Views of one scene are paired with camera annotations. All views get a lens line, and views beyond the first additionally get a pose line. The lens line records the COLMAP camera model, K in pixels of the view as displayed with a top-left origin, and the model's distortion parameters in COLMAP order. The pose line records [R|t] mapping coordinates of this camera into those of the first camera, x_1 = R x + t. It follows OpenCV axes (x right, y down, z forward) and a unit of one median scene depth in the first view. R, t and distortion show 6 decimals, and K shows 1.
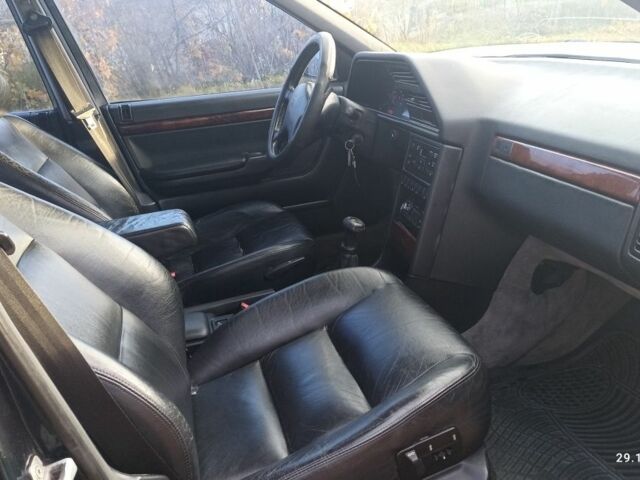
lens RADIAL K [[622.6, 0, 318.4], [0, 622.6, 237.5], [0, 0, 1]] dist [0.100393, -0.153755]
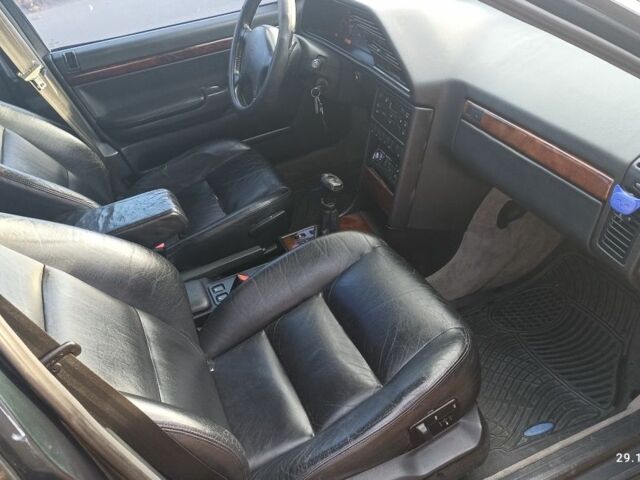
lens RADIAL K [[622.6, 0, 318.4], [0, 622.6, 237.5], [0, 0, 1]] dist [0.100393, -0.153755]
pose [[0.990029, -0.111887, 0.085581, -0.068052], [0.088213, 0.966108, 0.242598, -0.195364], [-0.109824, -0.232630, 0.966345, -0.031258]]
